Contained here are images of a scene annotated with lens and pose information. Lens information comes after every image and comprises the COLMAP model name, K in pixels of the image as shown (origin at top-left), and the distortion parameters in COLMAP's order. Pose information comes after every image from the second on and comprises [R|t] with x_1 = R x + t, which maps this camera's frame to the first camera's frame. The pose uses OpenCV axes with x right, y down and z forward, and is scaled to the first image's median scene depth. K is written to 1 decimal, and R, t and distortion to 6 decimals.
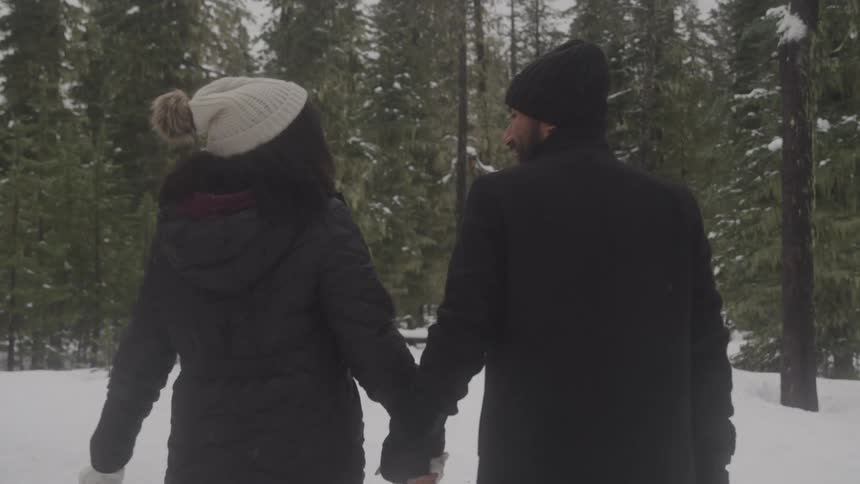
lens RADIAL K [[1065.2, 0, 430.0], [0, 1065.2, 242.0], [0, 0, 1]] dist [0.015685, 0.014891]
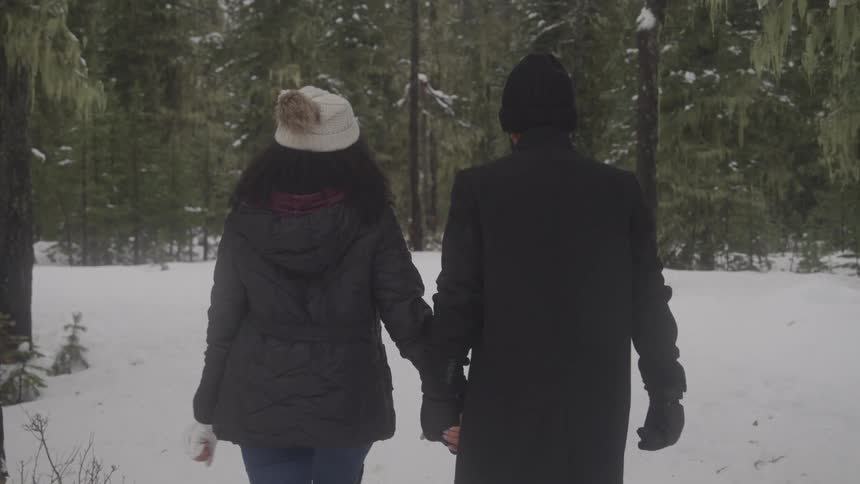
lens RADIAL K [[1065.2, 0, 430.0], [0, 1065.2, 242.0], [0, 0, 1]] dist [0.015685, 0.014891]
pose [[0.999154, -0.004160, 0.040906, -0.000456], [0.000556, 0.996143, 0.087738, -0.010851], [-0.041113, -0.087641, 0.995303, -0.132304]]
